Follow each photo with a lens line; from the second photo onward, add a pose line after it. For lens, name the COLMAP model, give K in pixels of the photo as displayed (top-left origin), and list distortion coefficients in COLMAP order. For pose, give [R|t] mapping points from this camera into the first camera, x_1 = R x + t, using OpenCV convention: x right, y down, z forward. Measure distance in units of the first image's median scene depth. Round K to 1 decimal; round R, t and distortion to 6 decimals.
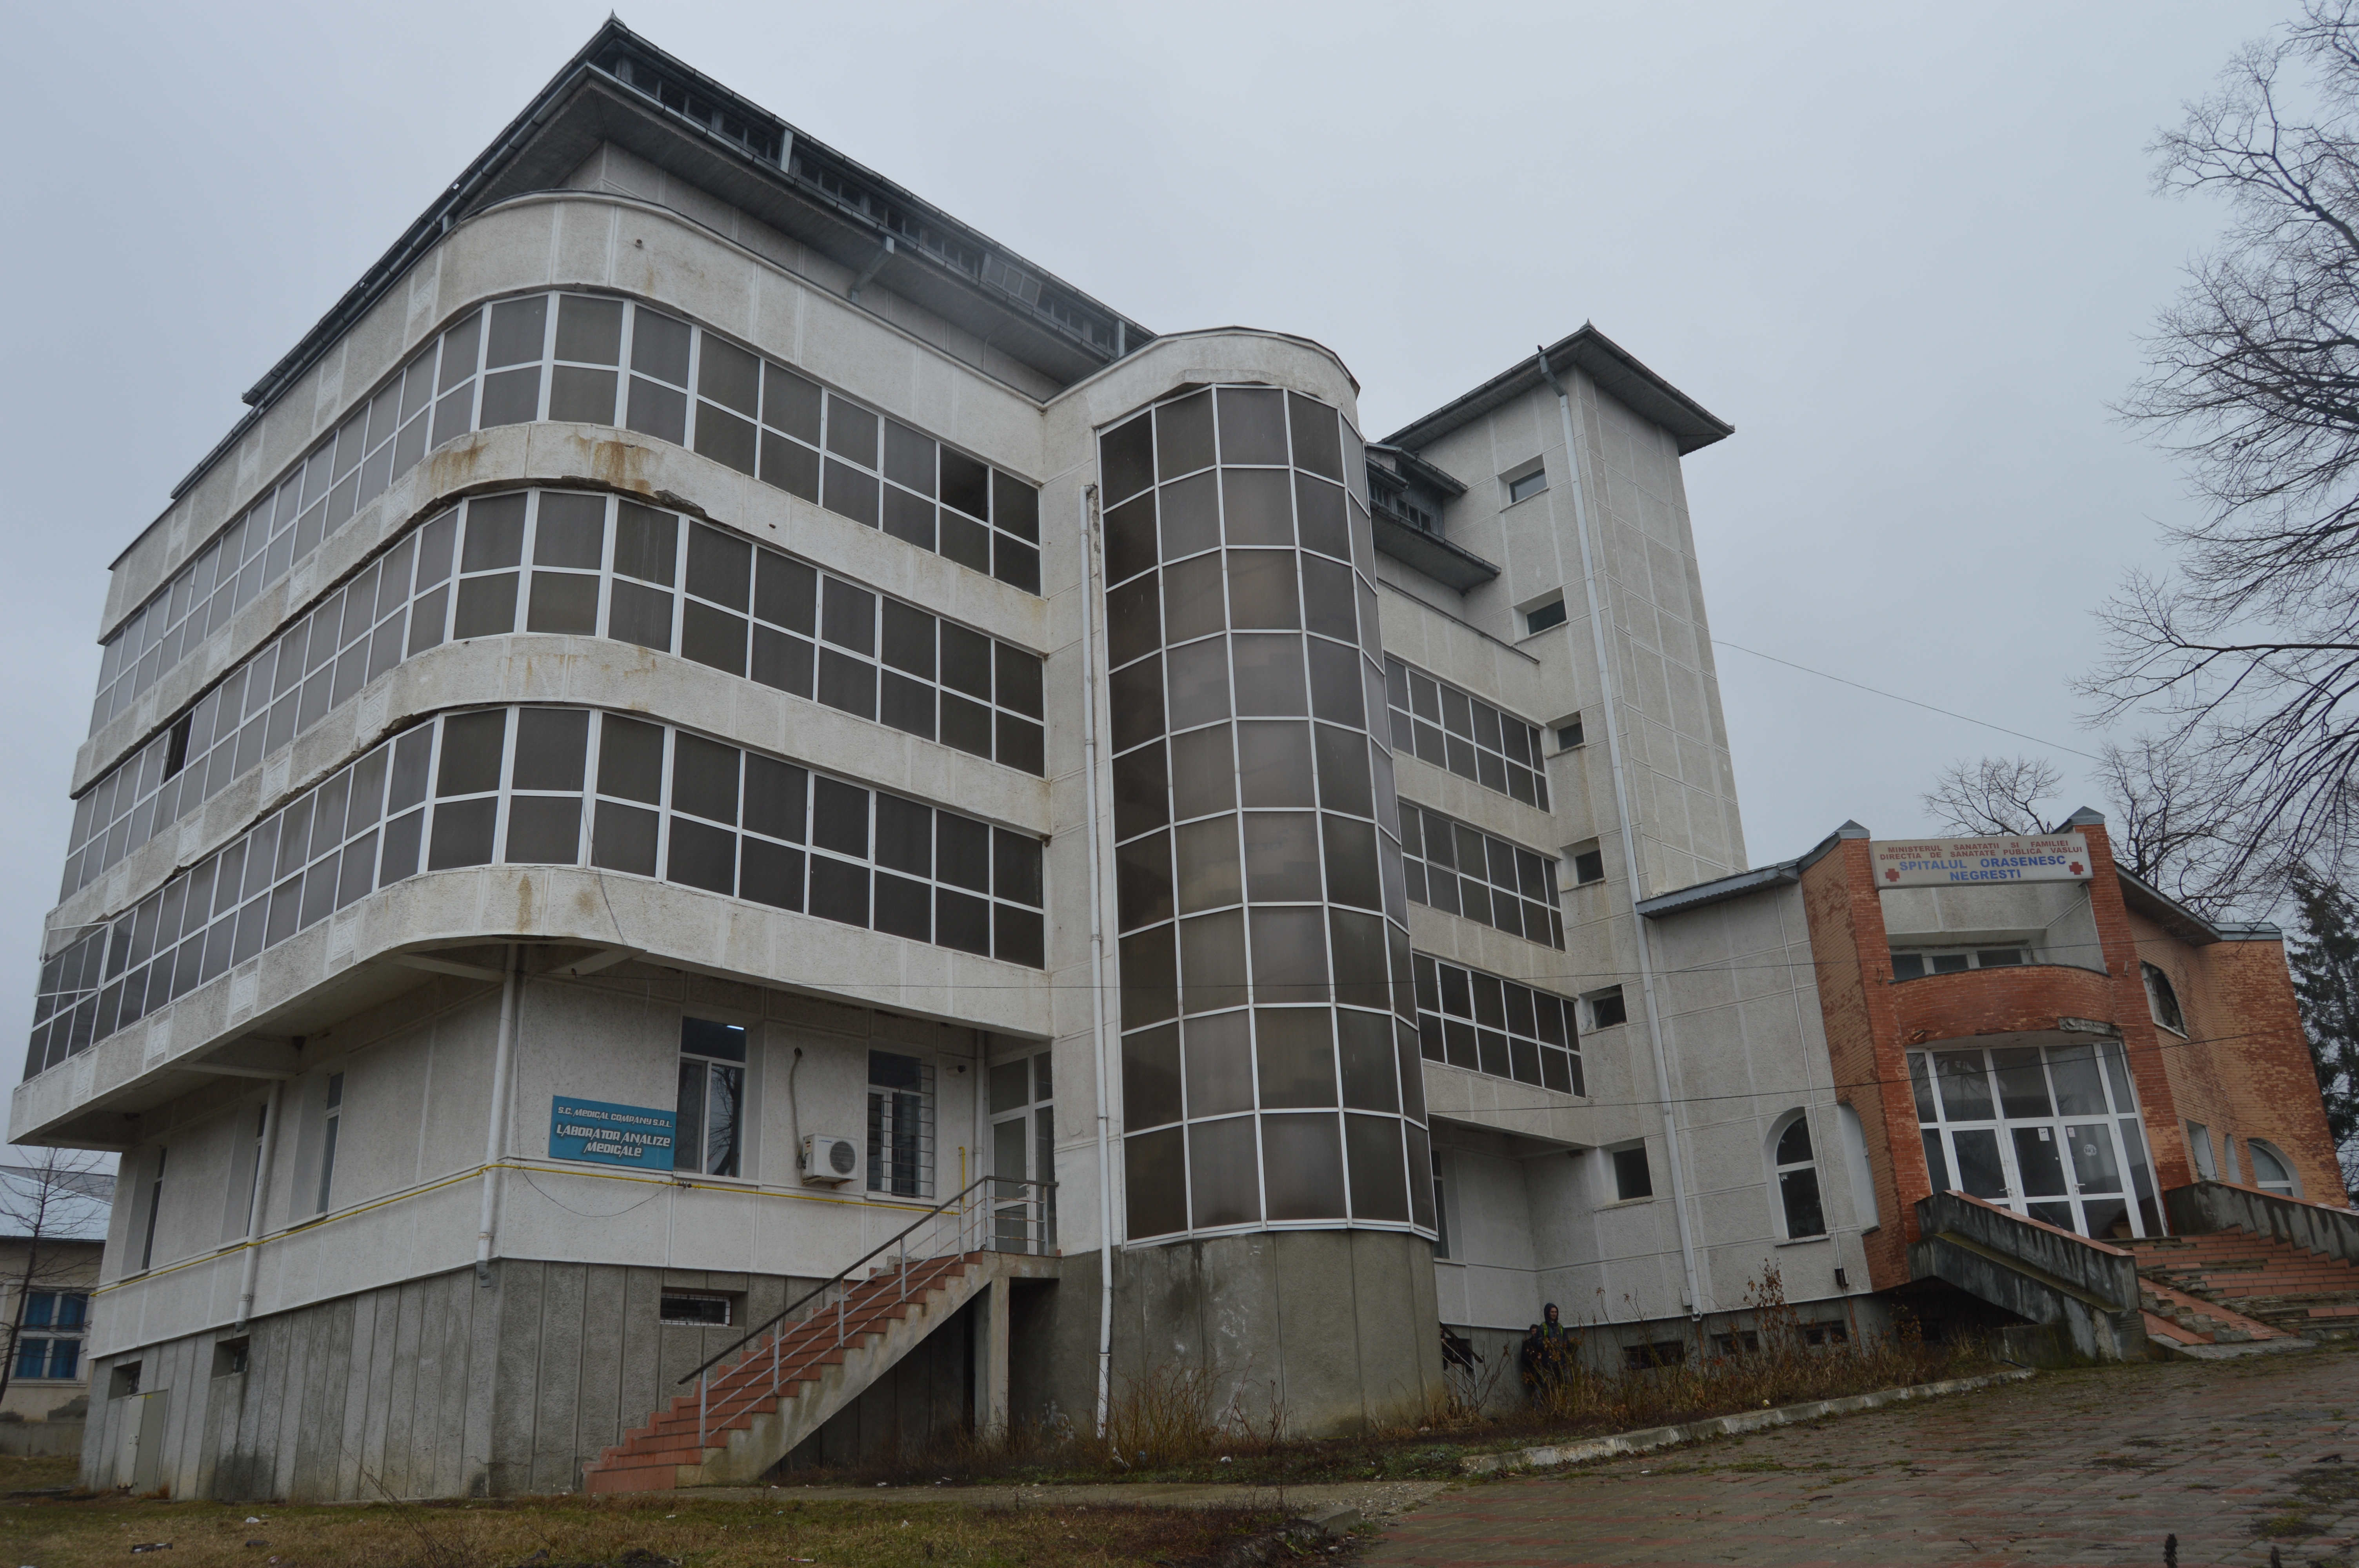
lens RADIAL K [[1848.6, 0, 1168.5], [0, 1848.6, 780.8], [0, 0, 1]] dist [-0.013987, 0.010195]
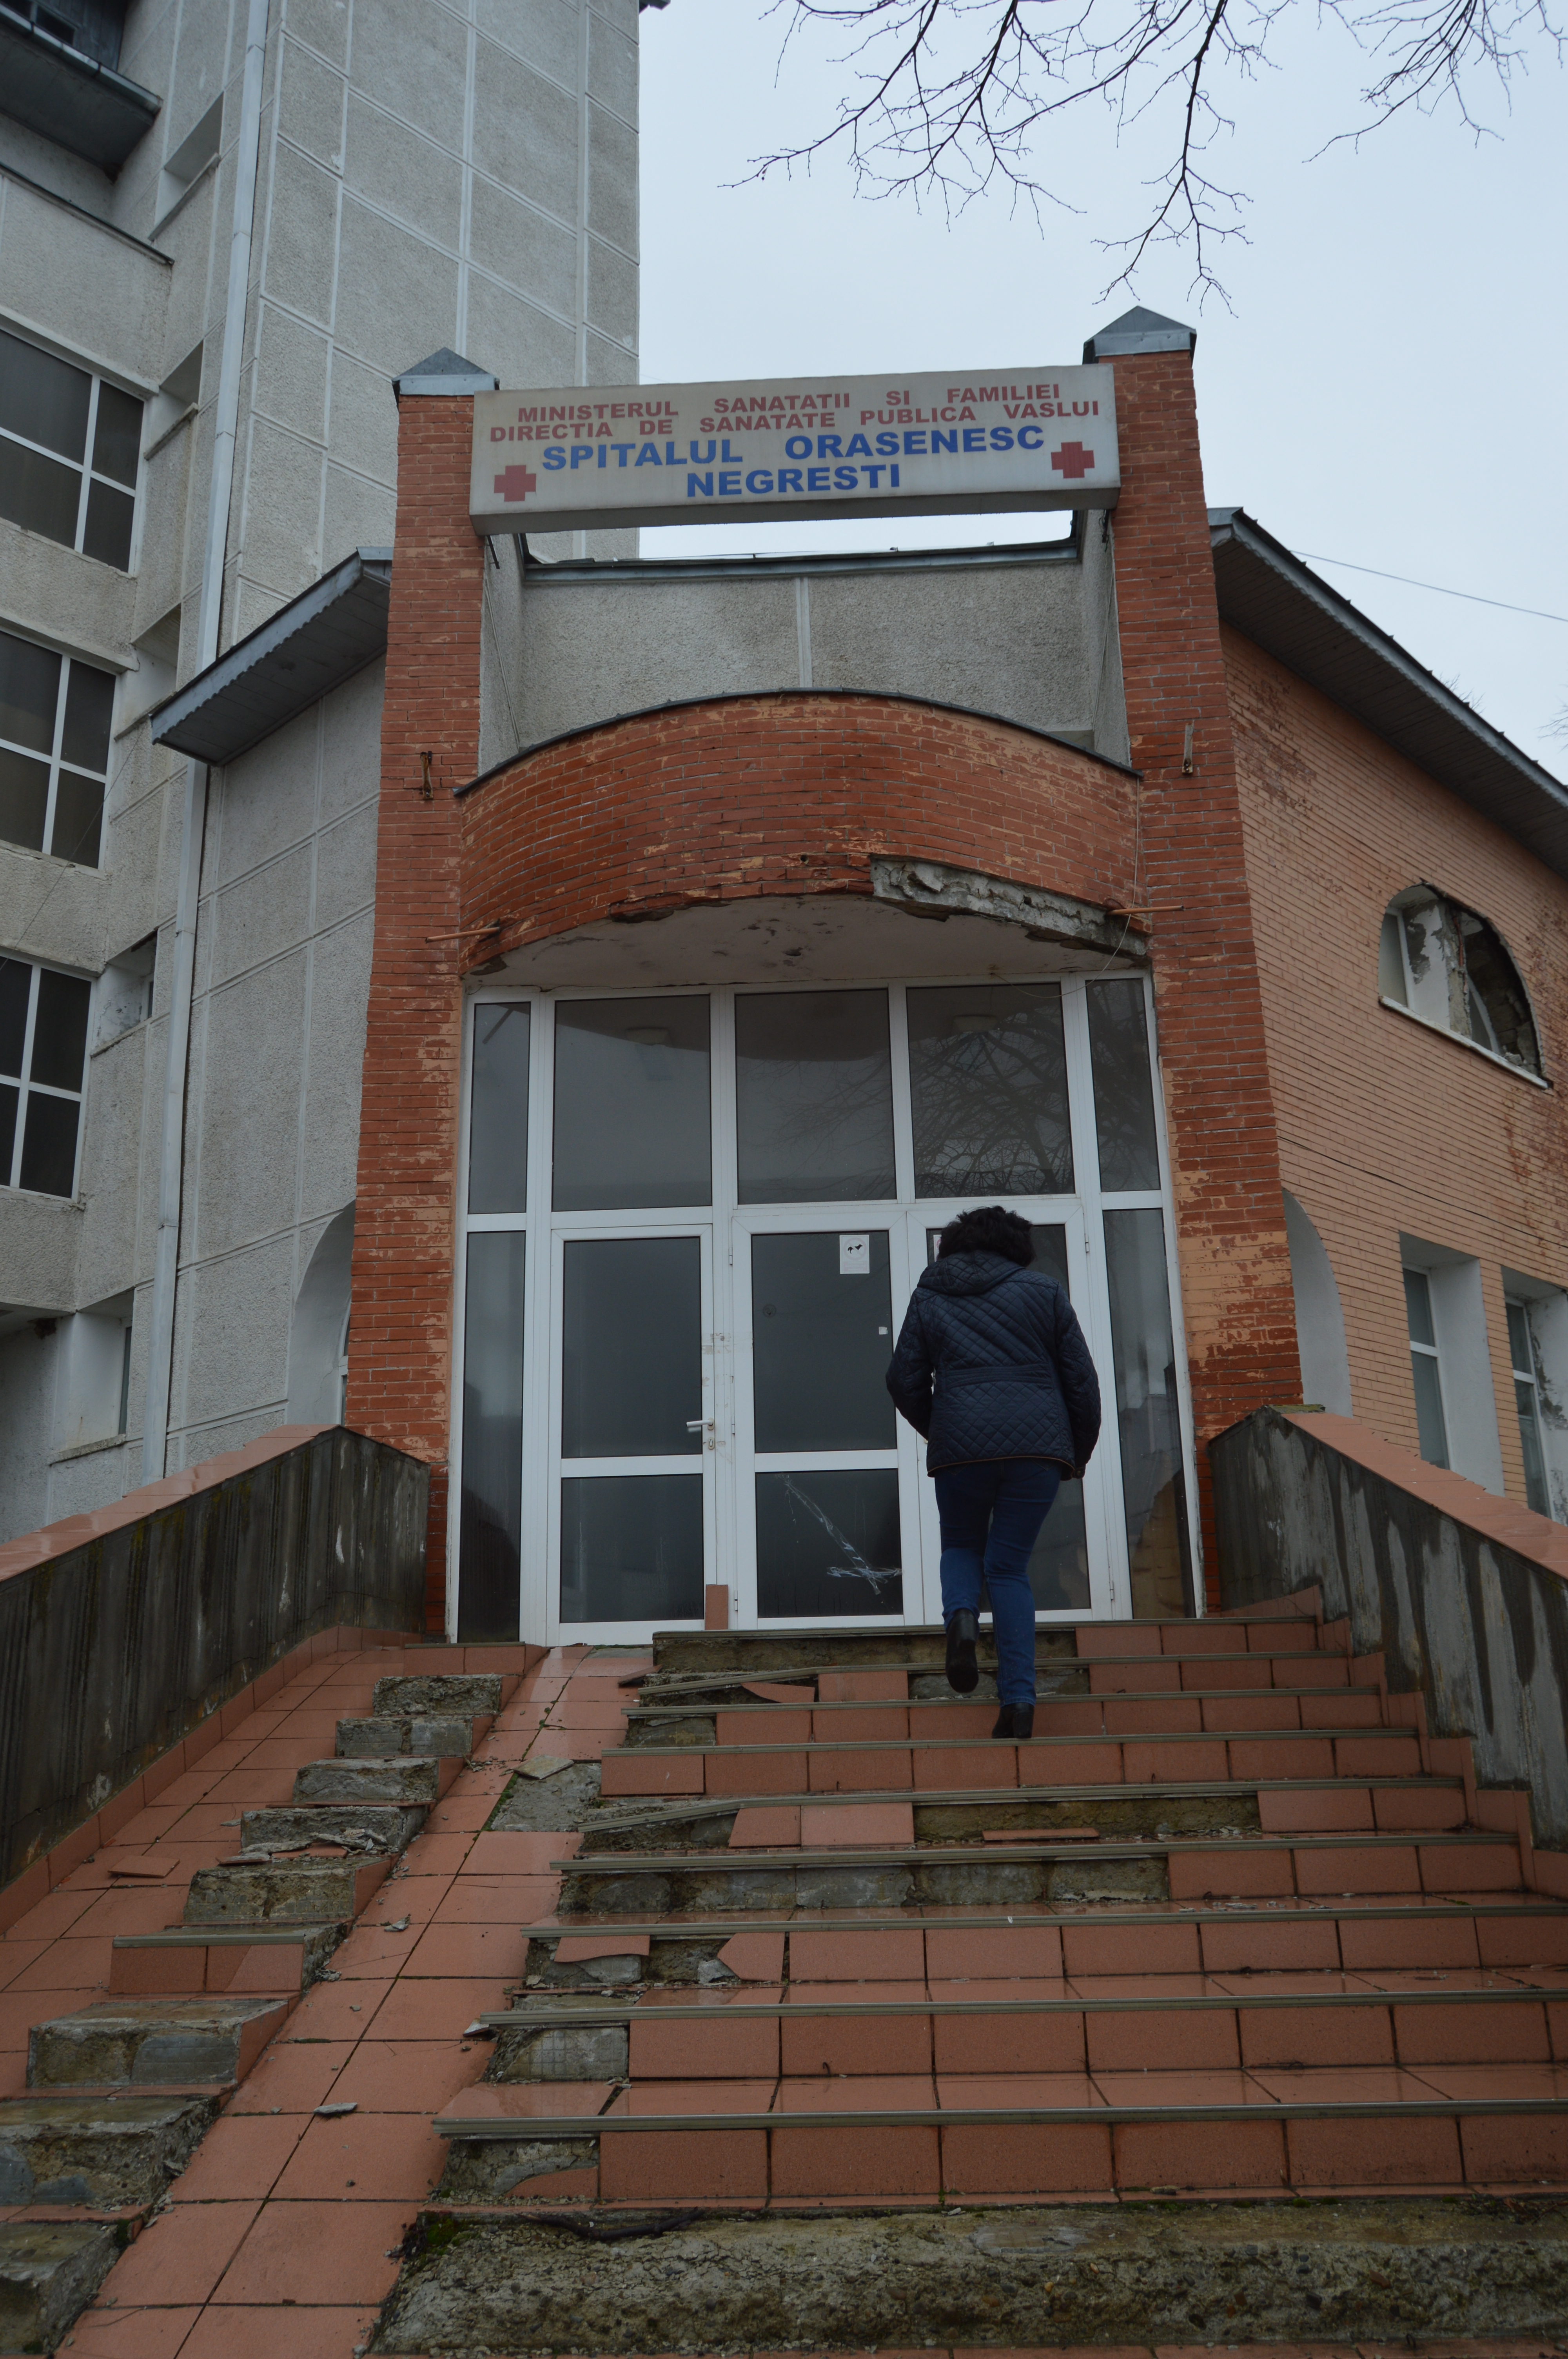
lens RADIAL K [[1848.6, 0, 790.8], [0, 1848.6, 1188.7], [0, 0, 1]] dist [-0.013987, 0.010195]
pose [[0.999706, 0.012680, -0.020671, 0.449987], [-0.010677, 0.995486, 0.094305, 0.145131], [0.021773, -0.094056, 0.995329, 0.661016]]
